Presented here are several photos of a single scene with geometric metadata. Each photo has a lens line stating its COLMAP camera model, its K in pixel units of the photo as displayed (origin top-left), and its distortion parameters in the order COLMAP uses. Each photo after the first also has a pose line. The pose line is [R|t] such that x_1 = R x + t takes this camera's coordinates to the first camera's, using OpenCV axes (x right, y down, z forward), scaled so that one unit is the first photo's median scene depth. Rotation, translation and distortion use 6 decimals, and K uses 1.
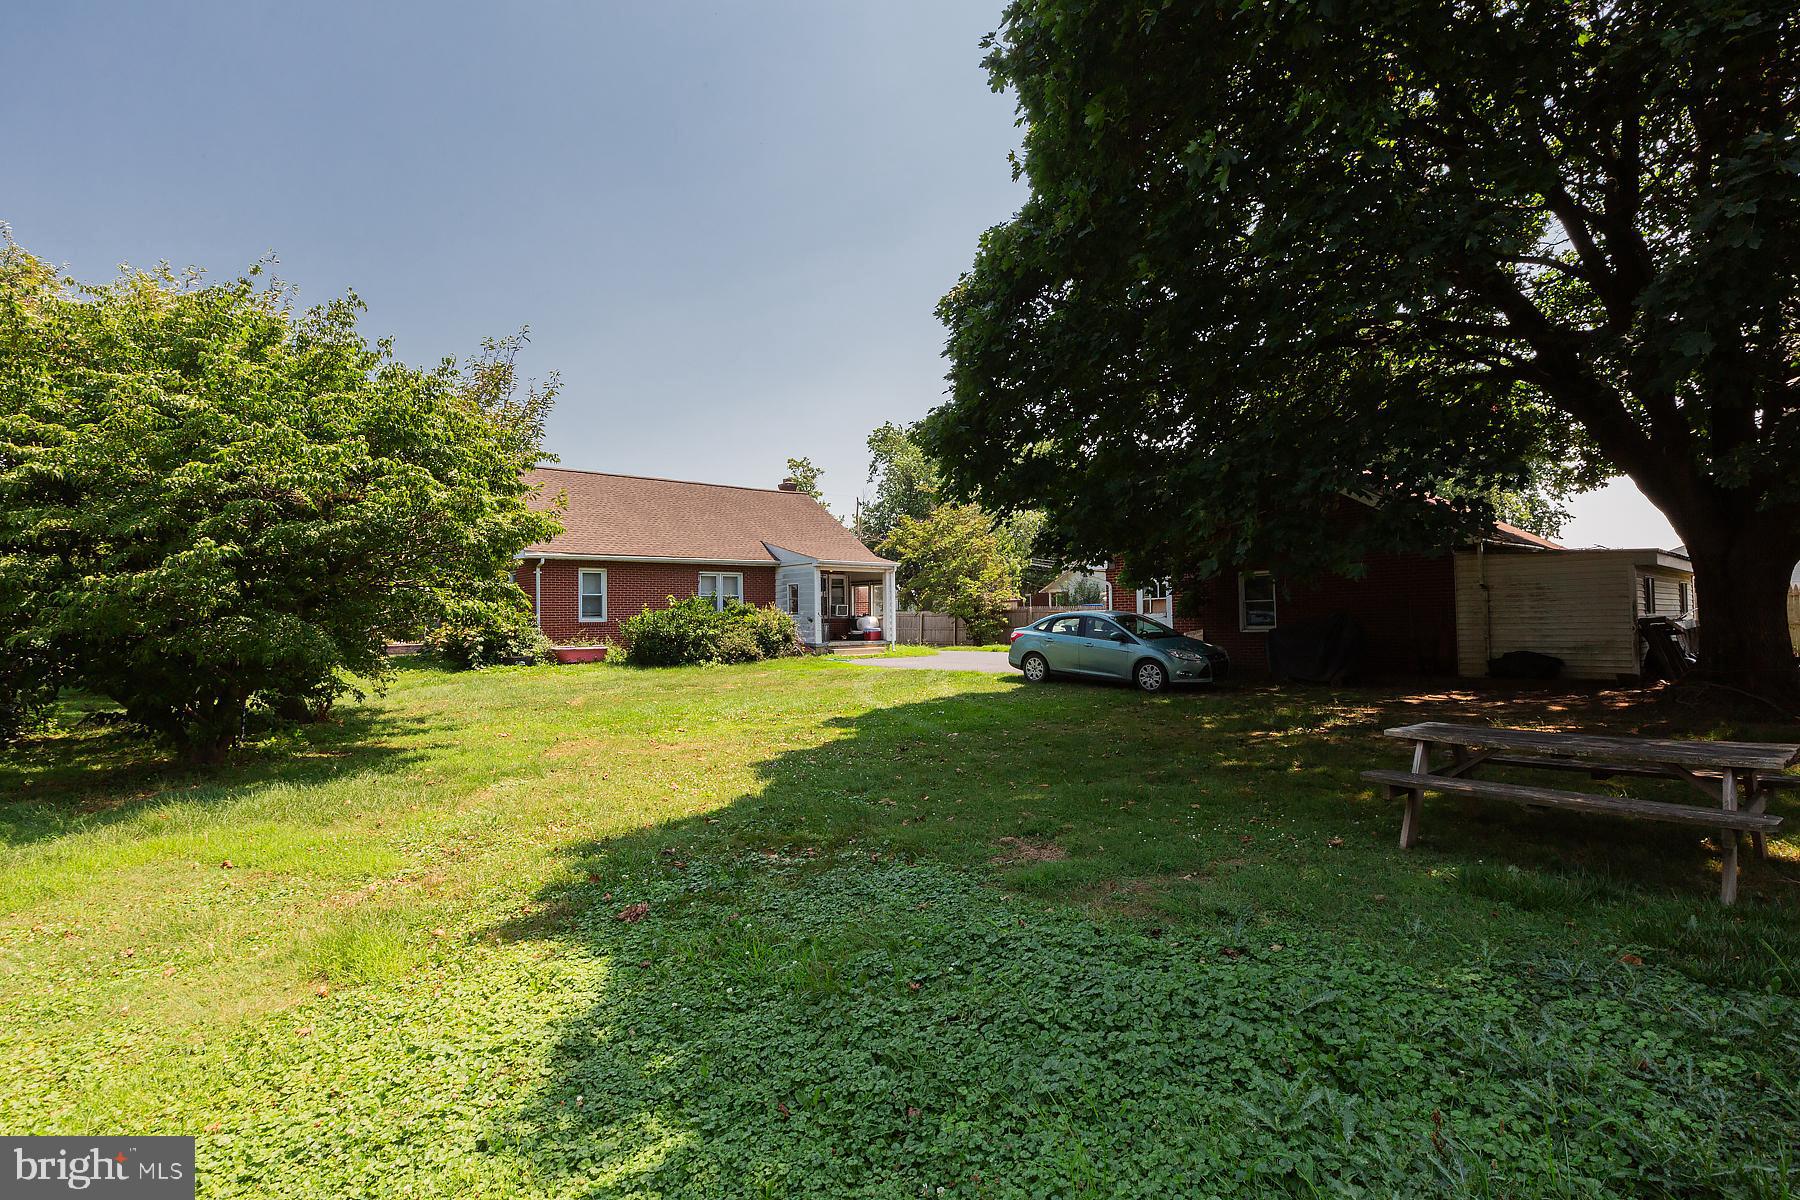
lens RADIAL K [[884.6, 0, 898.2], [0, 884.6, 601.2], [0, 0, 1]] dist [0.005647, 0.000137]
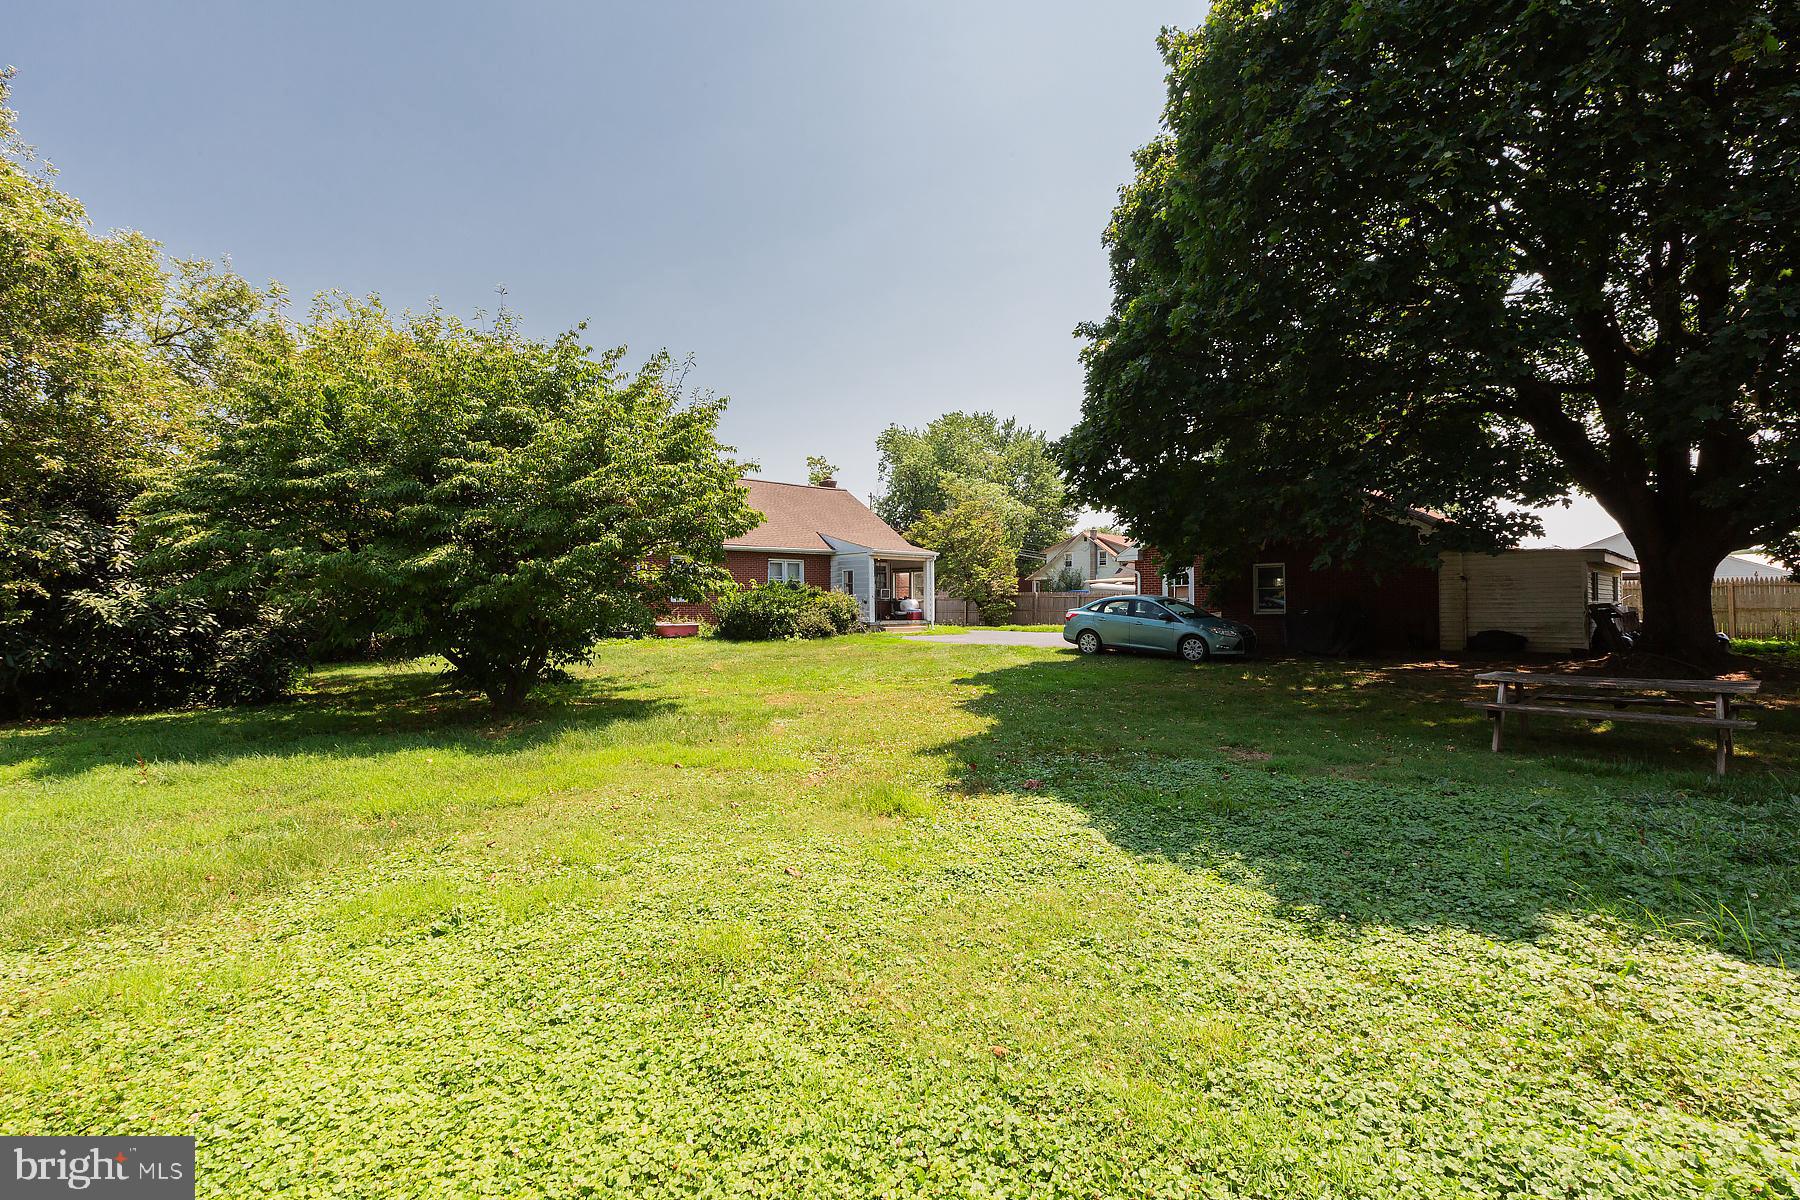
lens RADIAL K [[818.6, 0, 894.0], [0, 818.6, 600.2], [0, 0, 1]] dist [0.000456, 0.000511]
pose [[0.999622, 0.007725, 0.026368, -0.101040], [-0.008149, 0.999838, 0.016022, 0.002013], [-0.026240, -0.016231, 0.999524, -0.072940]]
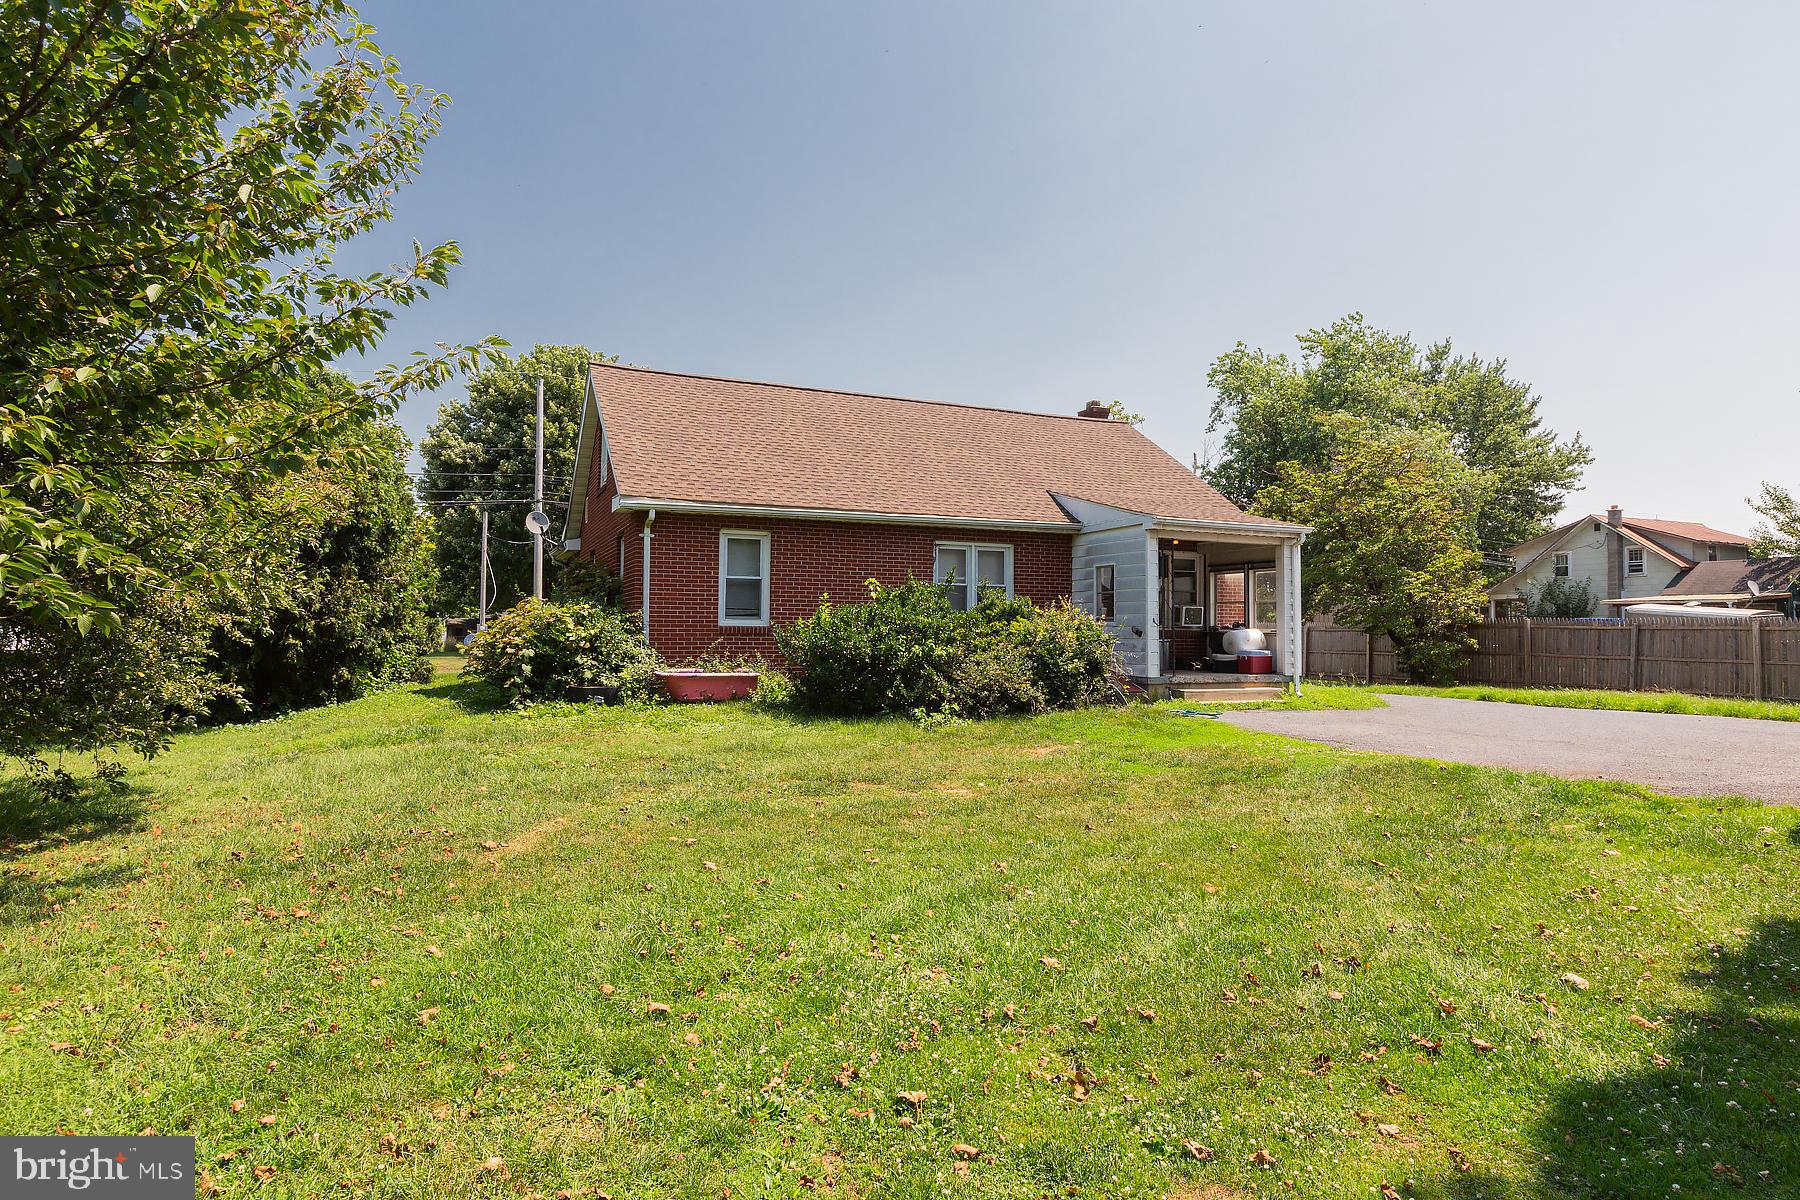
lens RADIAL K [[1045.3, 0, 895.8], [0, 1045.3, 594.7], [0, 0, 1]] dist [0.006245, 0.000790]
pose [[0.954440, 0.012770, -0.298130, -0.058086], [-0.016961, 0.999790, -0.011475, 0.009655], [0.297921, 0.016009, 0.954456, 0.410301]]
